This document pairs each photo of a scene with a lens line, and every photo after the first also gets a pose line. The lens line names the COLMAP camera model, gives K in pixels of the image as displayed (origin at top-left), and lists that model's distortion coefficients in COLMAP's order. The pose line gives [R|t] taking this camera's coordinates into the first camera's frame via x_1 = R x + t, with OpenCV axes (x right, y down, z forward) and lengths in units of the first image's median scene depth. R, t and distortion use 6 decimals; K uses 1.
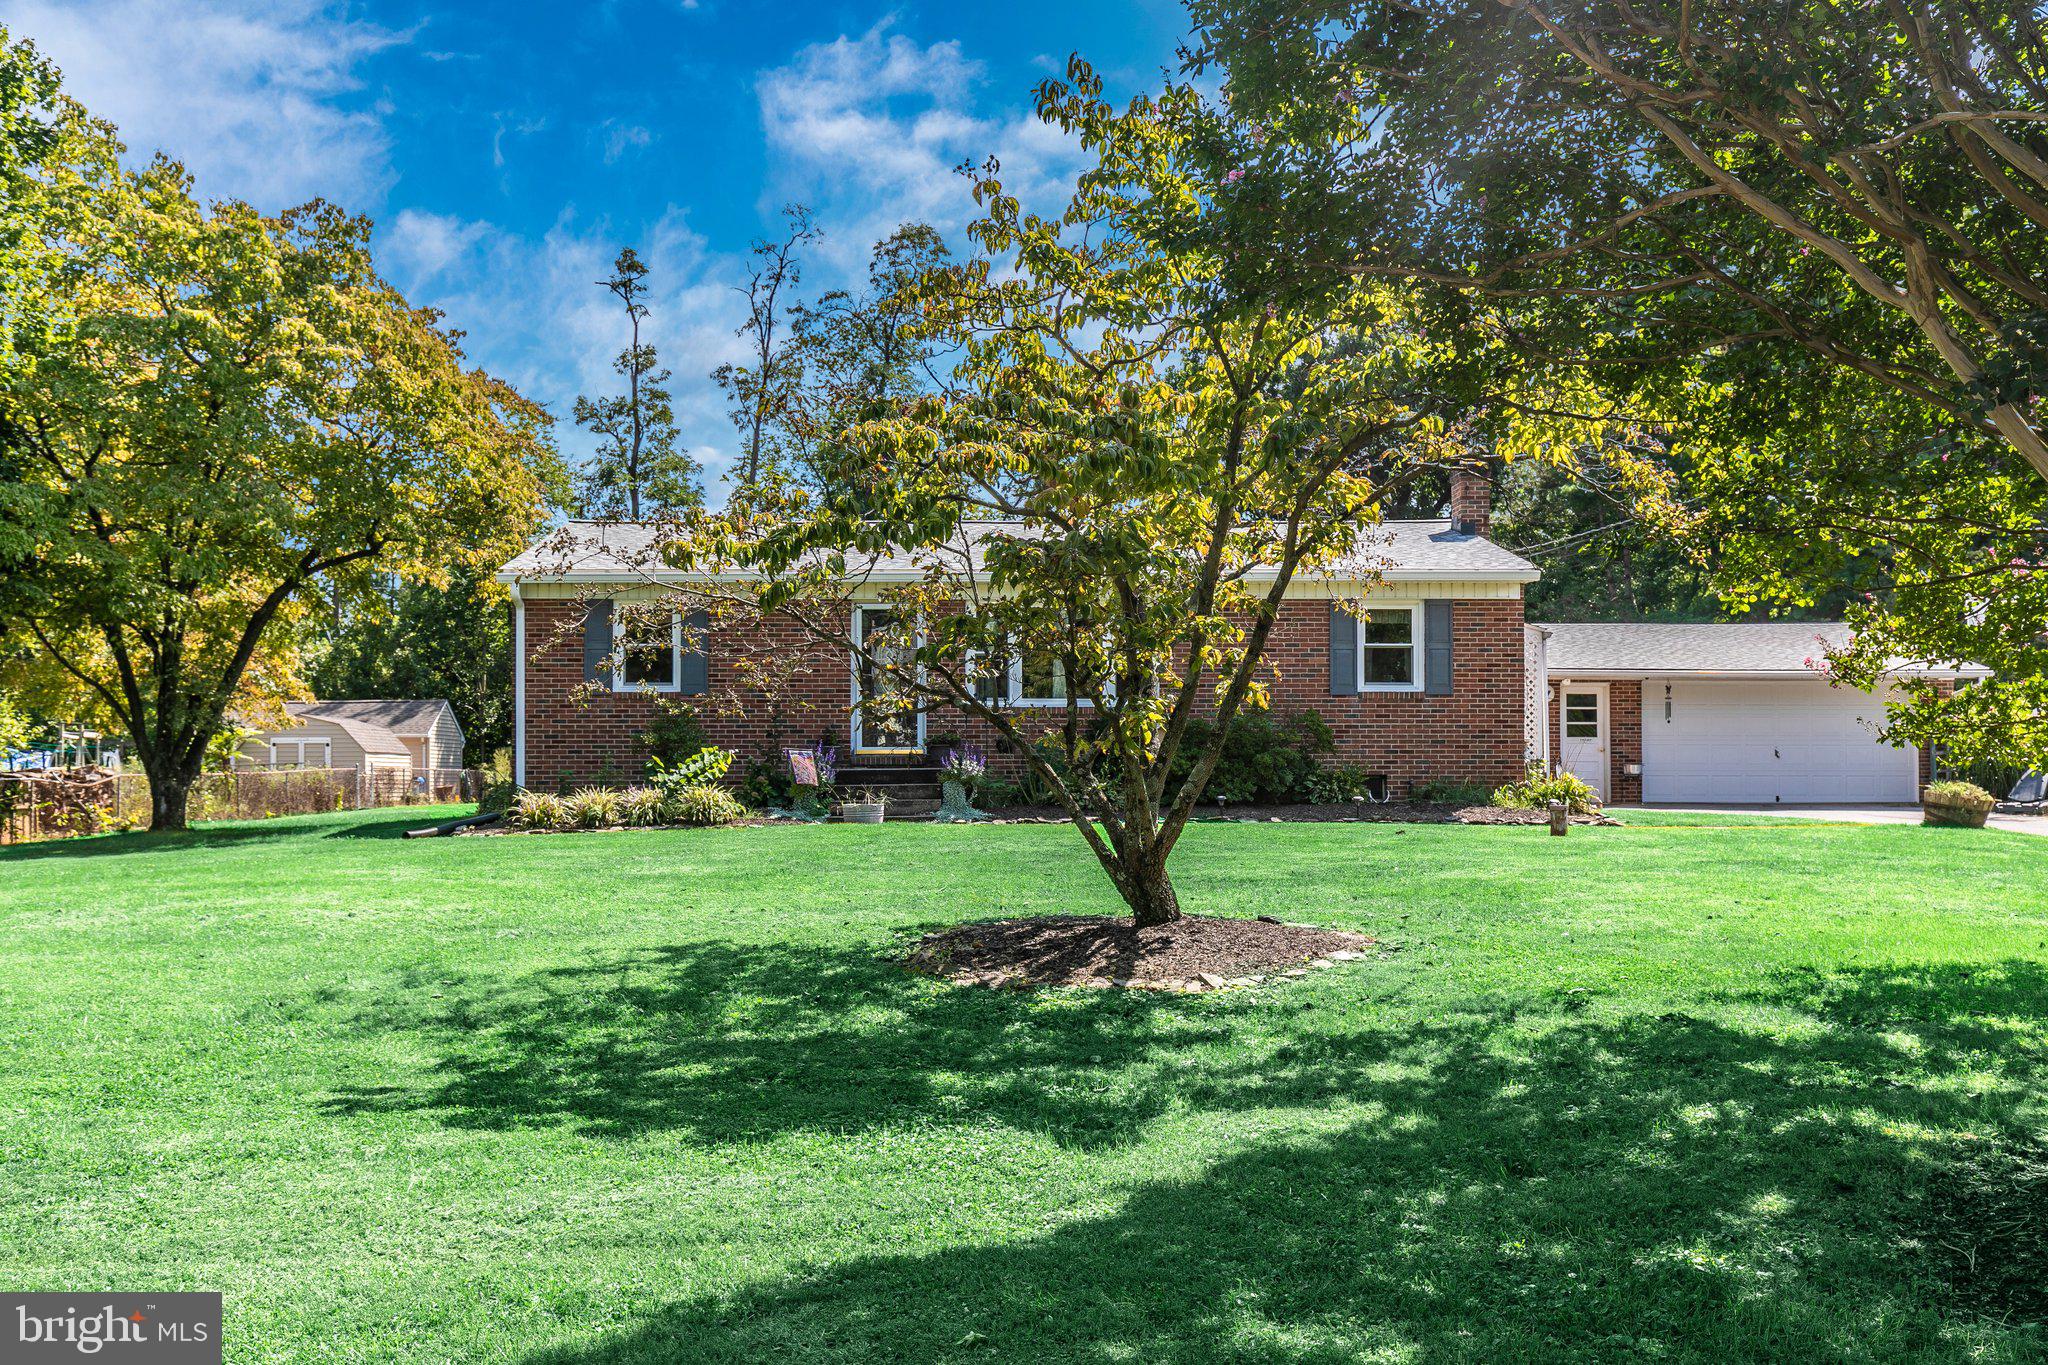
lens RADIAL K [[1848.4, 0, 1037.7], [0, 1848.4, 690.2], [0, 0, 1]] dist [-0.010741, -0.004315]
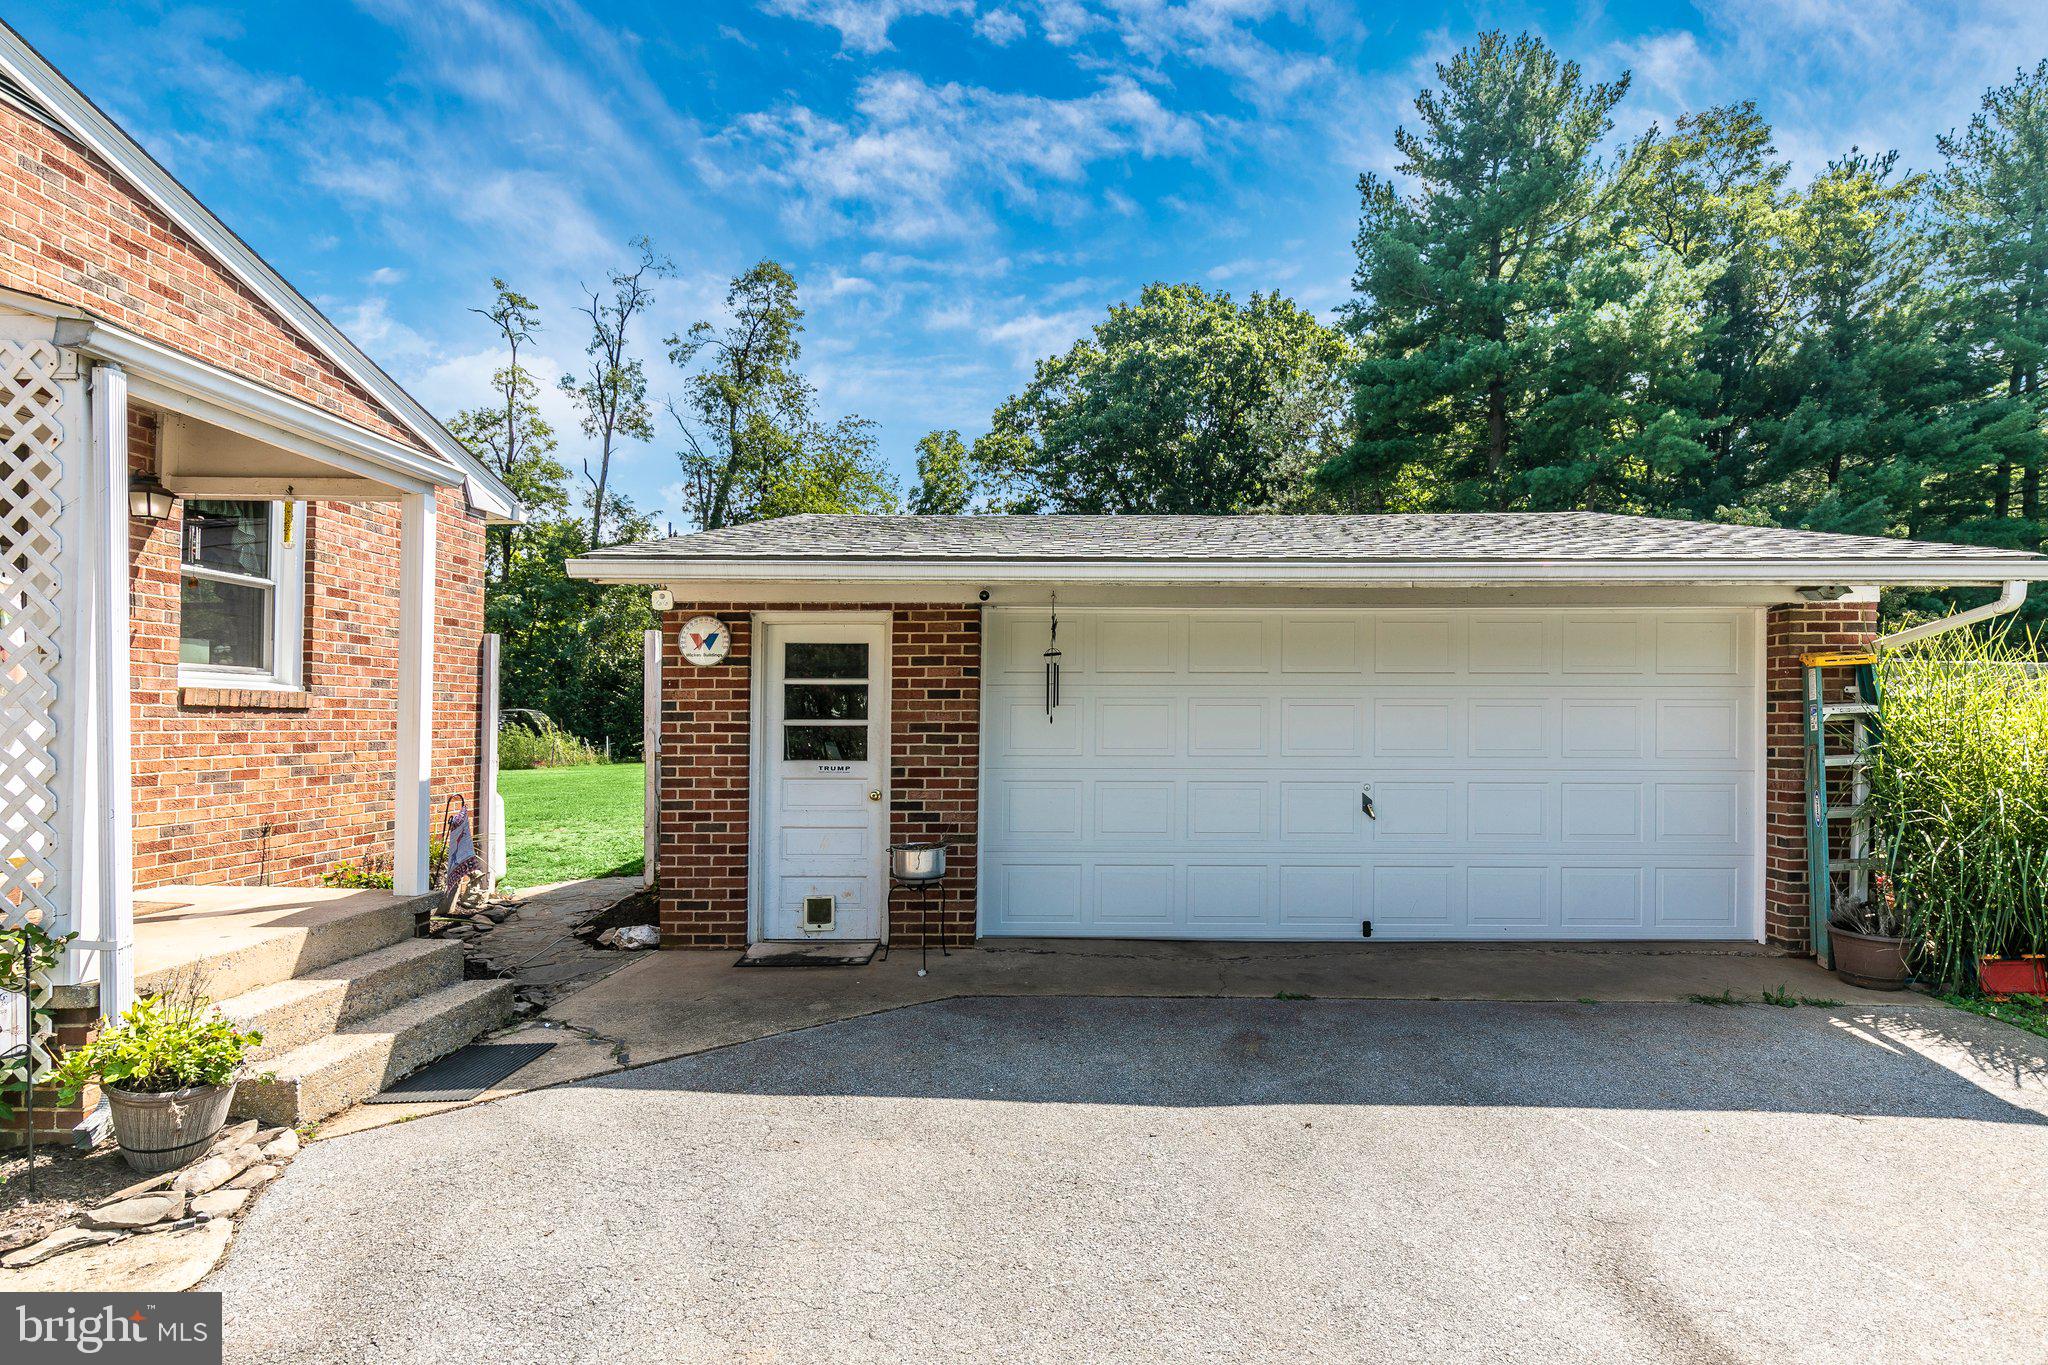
lens RADIAL K [[1056.5, 0, 1042.5], [0, 1056.5, 716.6], [0, 0, 1]] dist [-0.013050, 0.001552]
pose [[0.997810, 0.001816, -0.066123, 0.352629], [0.001110, 0.999023, 0.044179, 0.007320], [0.066139, -0.044156, 0.996833, 0.795171]]
